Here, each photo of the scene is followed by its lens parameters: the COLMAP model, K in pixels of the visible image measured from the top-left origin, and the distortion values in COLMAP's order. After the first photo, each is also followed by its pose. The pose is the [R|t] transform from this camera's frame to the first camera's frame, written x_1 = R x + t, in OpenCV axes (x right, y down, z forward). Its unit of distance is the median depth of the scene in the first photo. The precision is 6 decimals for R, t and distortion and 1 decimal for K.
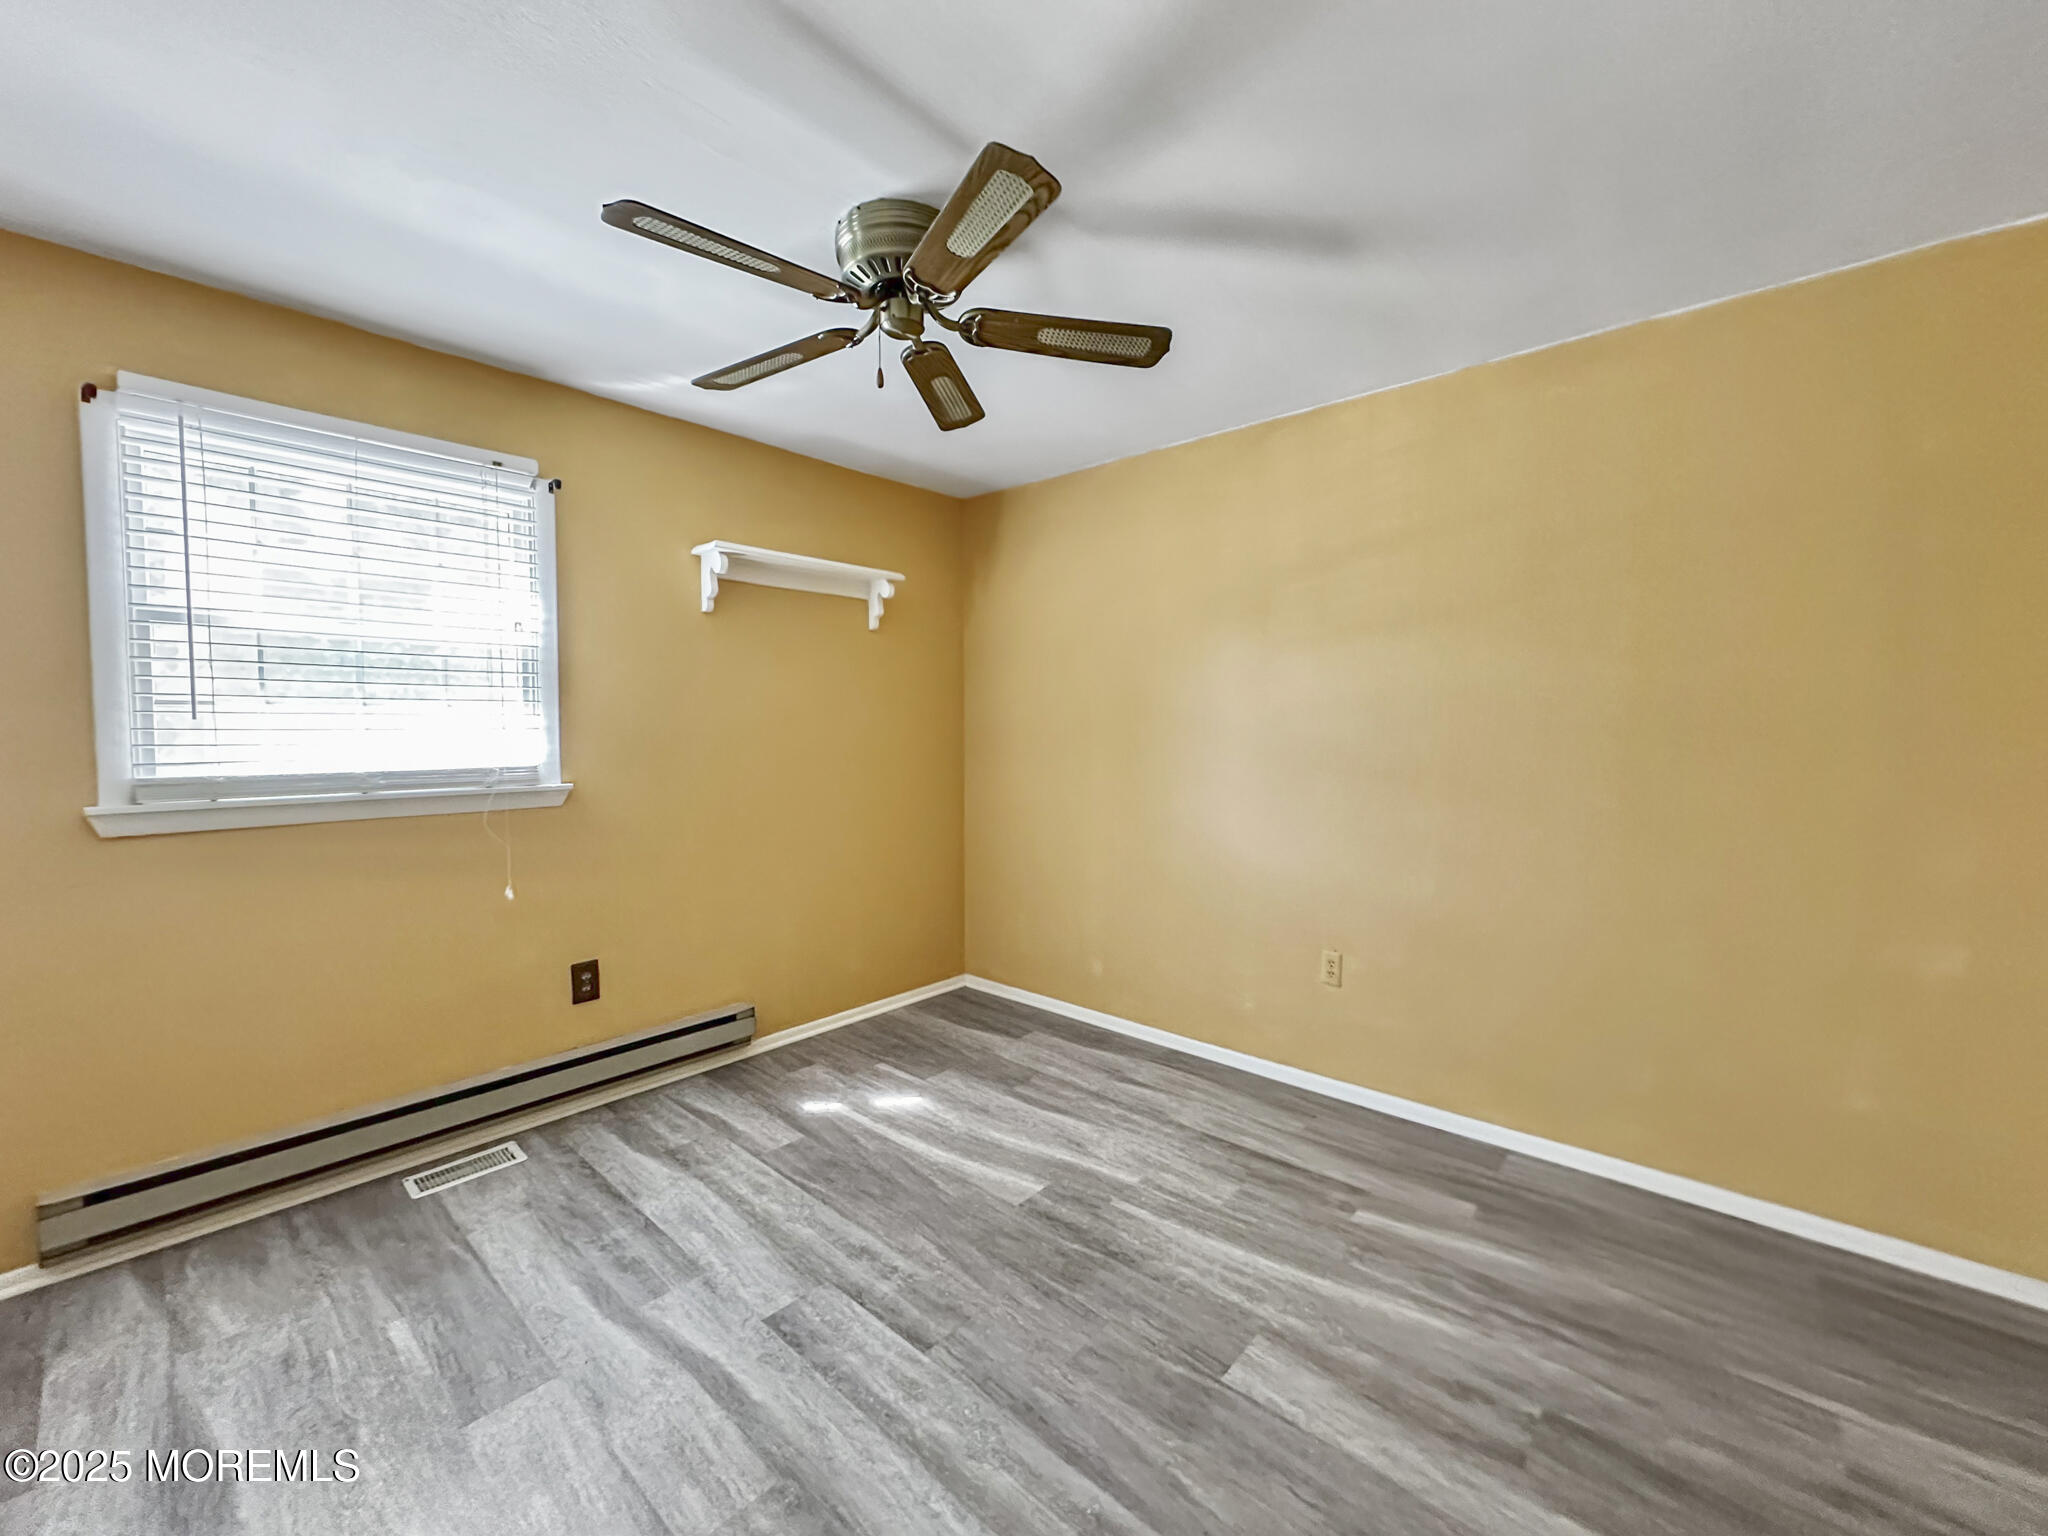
lens RADIAL K [[827.5, 0, 1016.1], [0, 827.5, 766.8], [0, 0, 1]] dist [-0.001991, -0.000217]
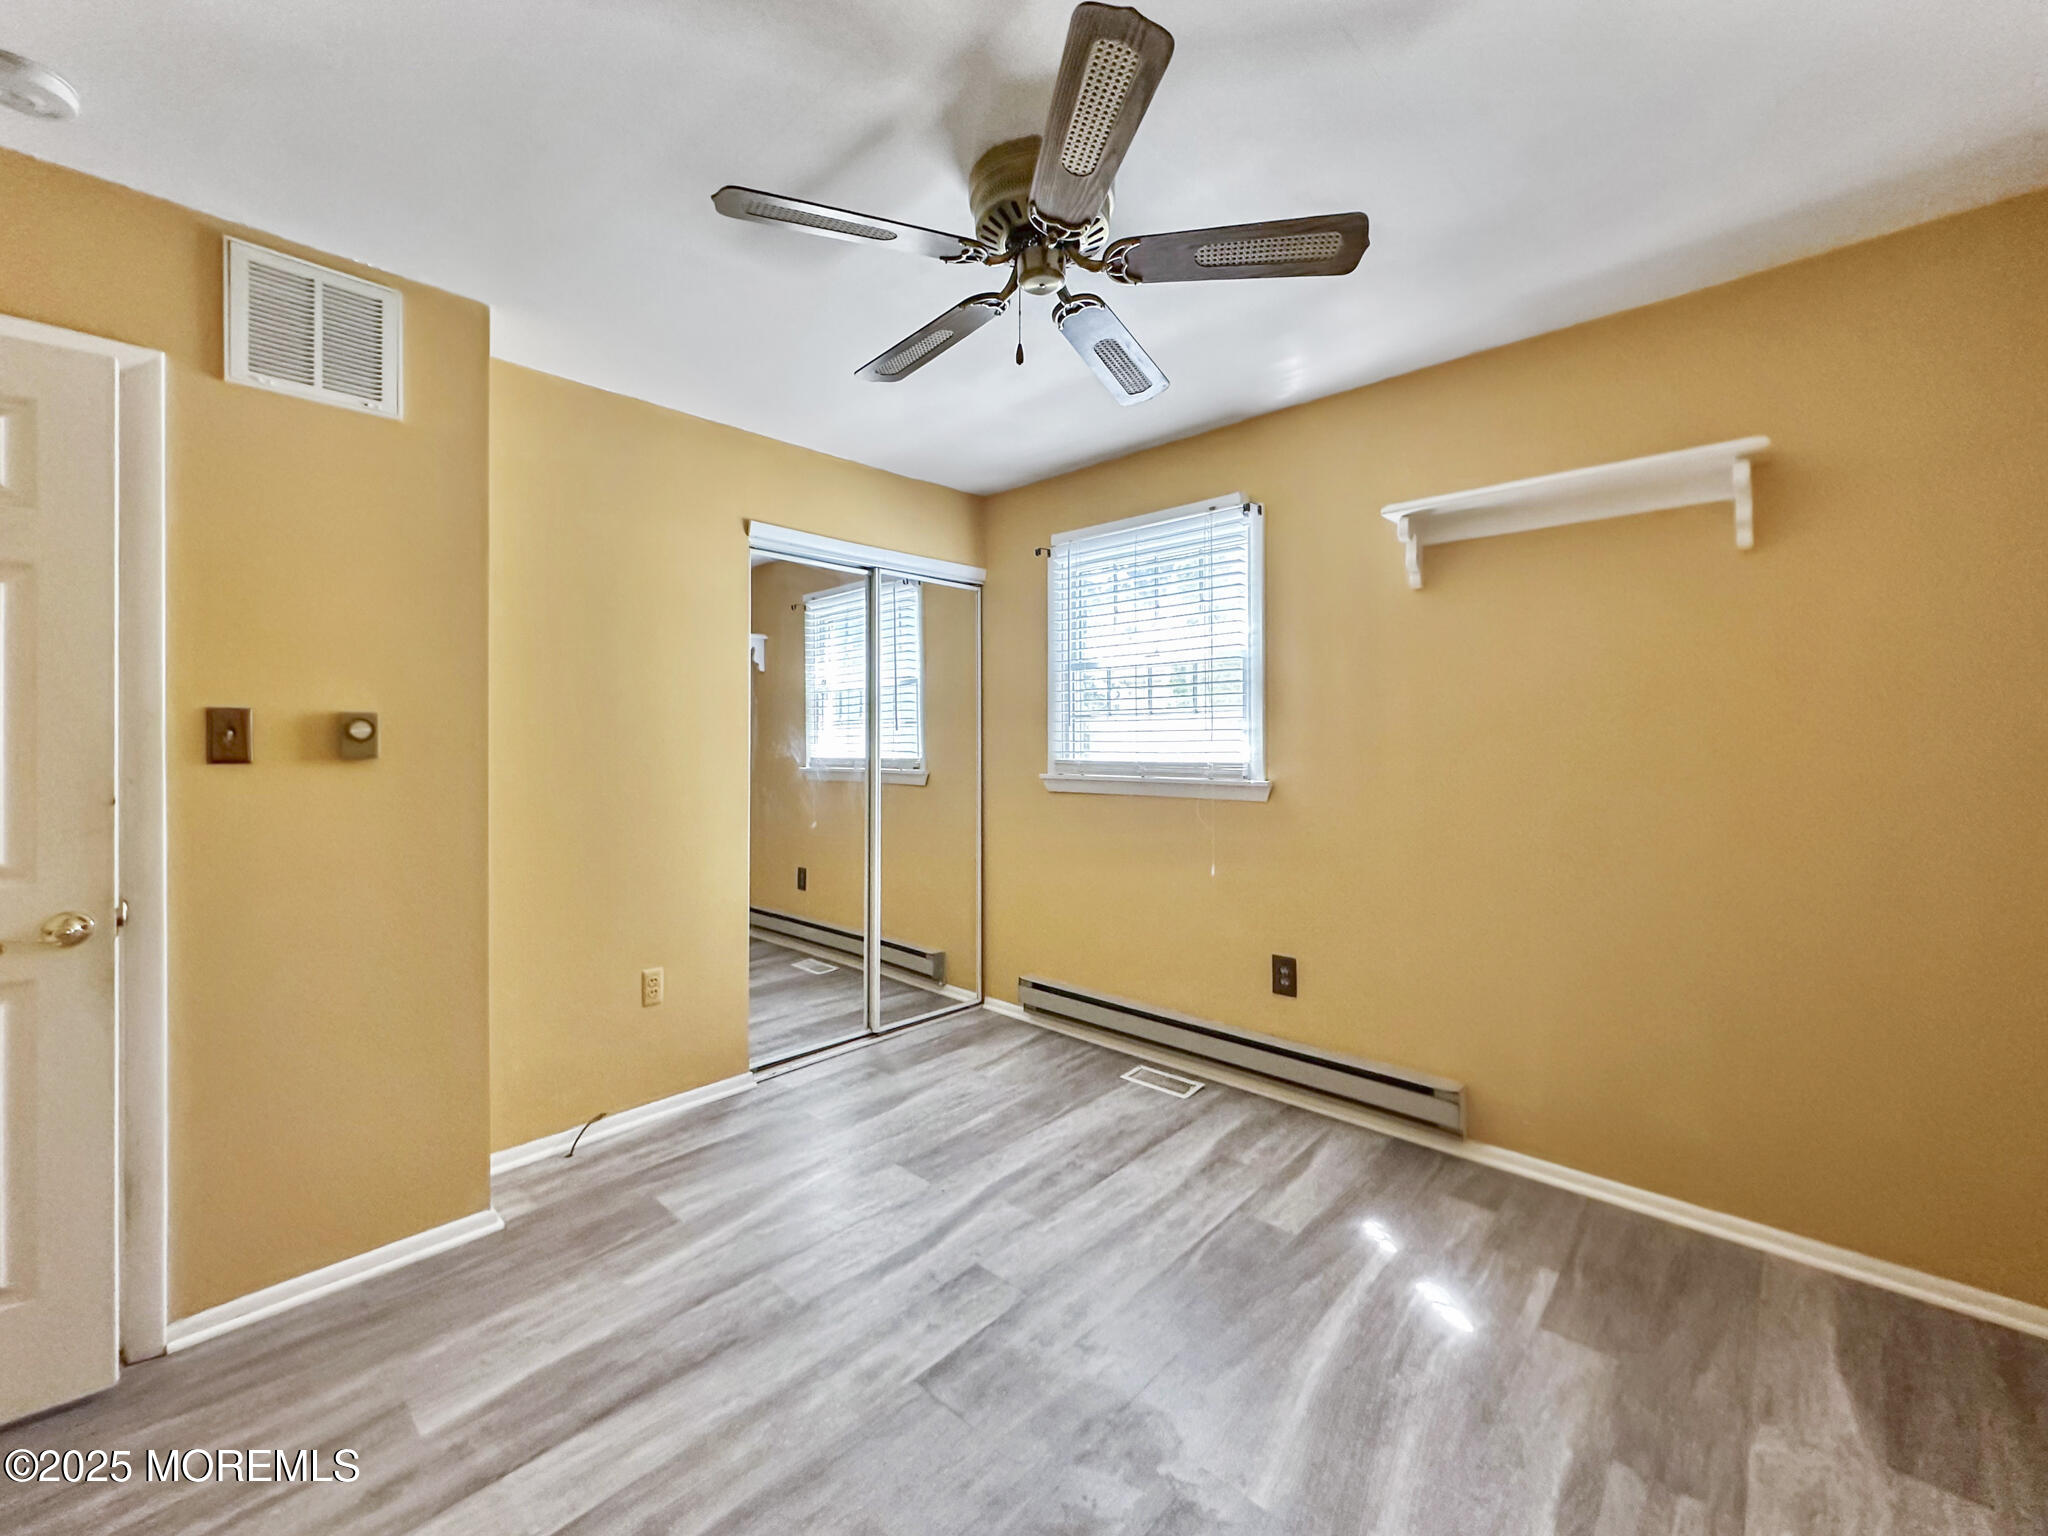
lens RADIAL K [[830.6, 0, 1020.7], [0, 830.6, 736.5], [0, 0, 1]] dist [-0.001647, 0.000017]
pose [[-0.021743, -0.002118, -0.999761, 0.579602], [-0.042003, 0.999117, -0.001203, -0.024192], [0.998881, 0.041967, -0.021813, 0.764624]]
